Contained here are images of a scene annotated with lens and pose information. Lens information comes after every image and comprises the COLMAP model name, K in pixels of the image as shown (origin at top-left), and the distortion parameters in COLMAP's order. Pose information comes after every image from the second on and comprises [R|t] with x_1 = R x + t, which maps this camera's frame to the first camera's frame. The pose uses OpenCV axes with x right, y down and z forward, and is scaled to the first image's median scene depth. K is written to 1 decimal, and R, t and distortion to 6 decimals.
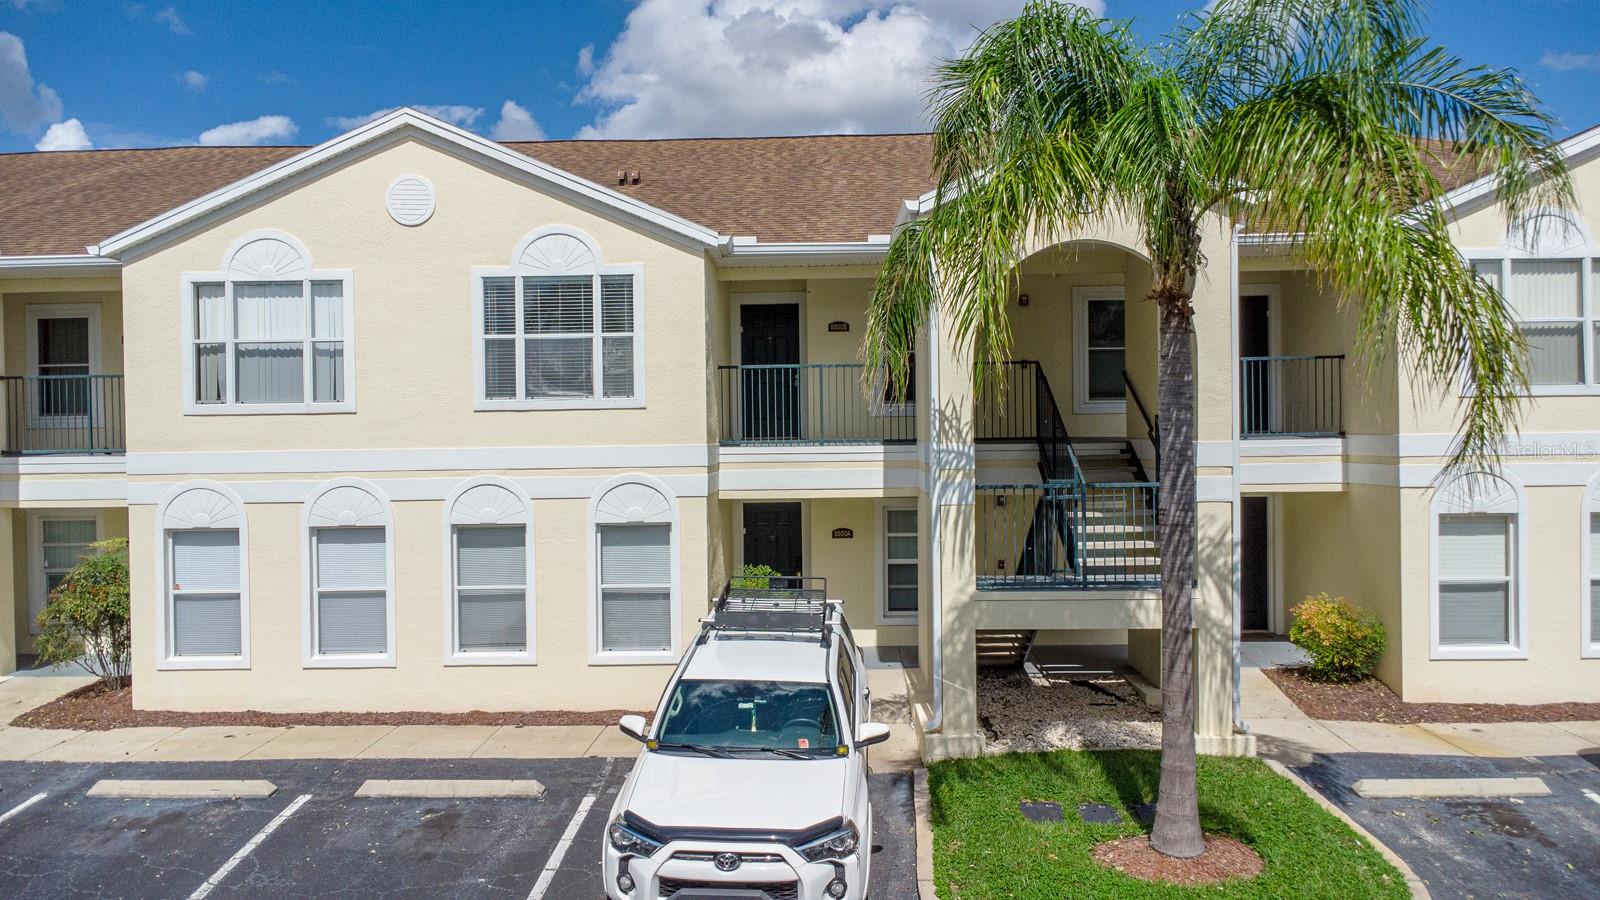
lens RADIAL K [[1147.9, 0, 800.0], [0, 1147.9, 450.0], [0, 0, 1]] dist [0.009712, 0.000227]
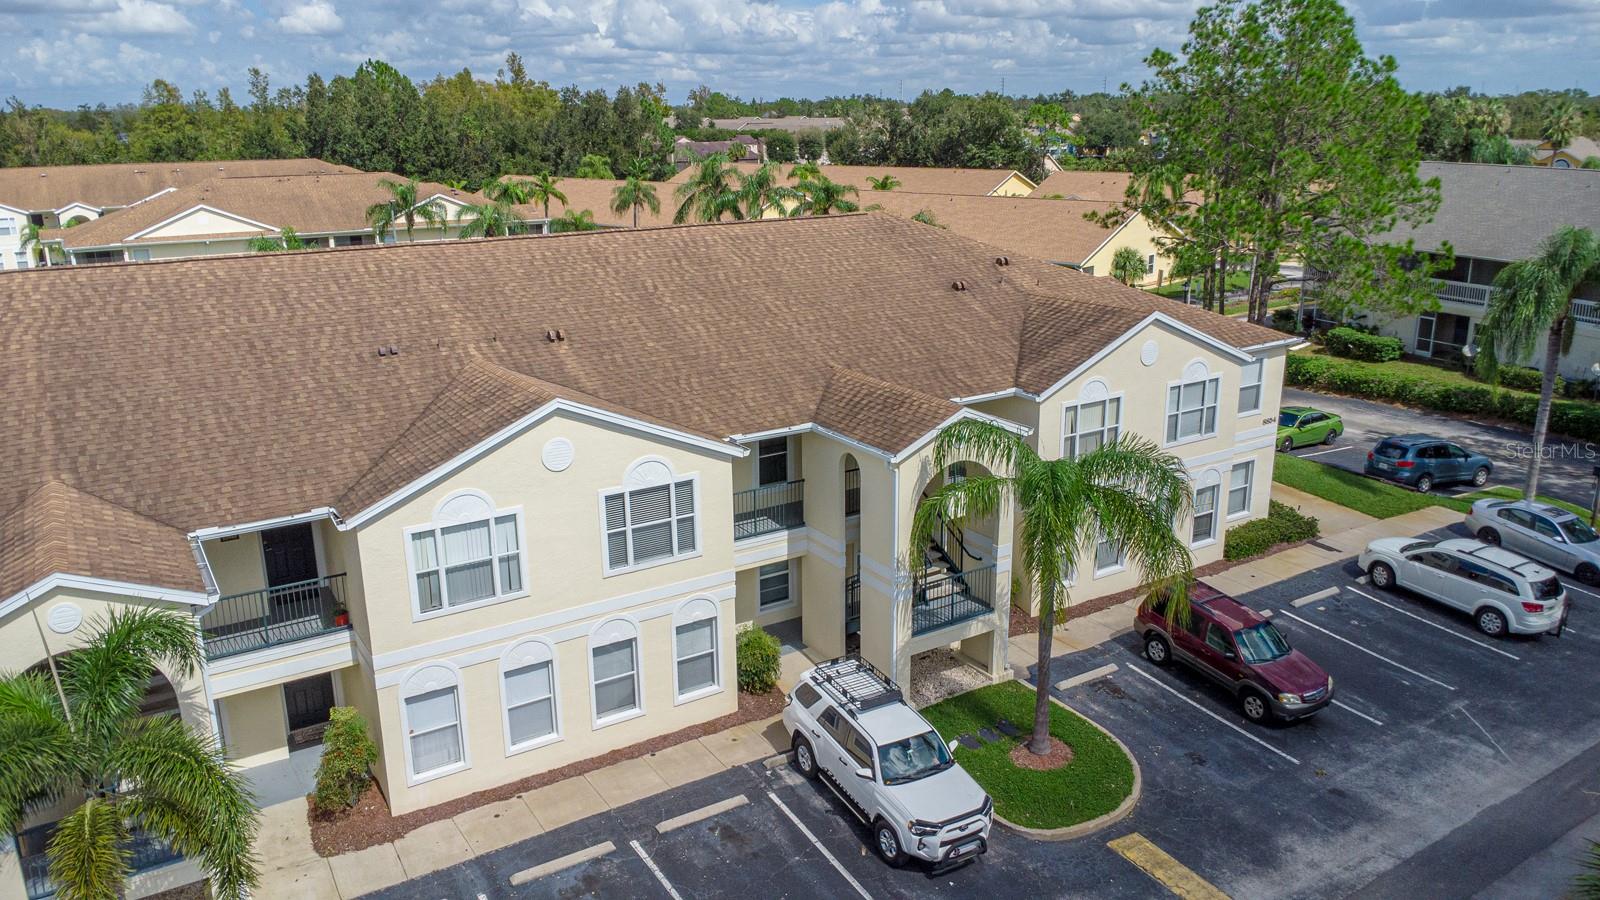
lens RADIAL K [[1147.9, 0, 800.0], [0, 1147.9, 450.0], [0, 0, 1]] dist [0.009712, 0.000227]
pose [[0.840673, -0.152961, 0.519492, -0.845845], [0.012277, 0.964417, 0.264100, -0.611566], [-0.541404, -0.215645, 0.812637, -0.379433]]
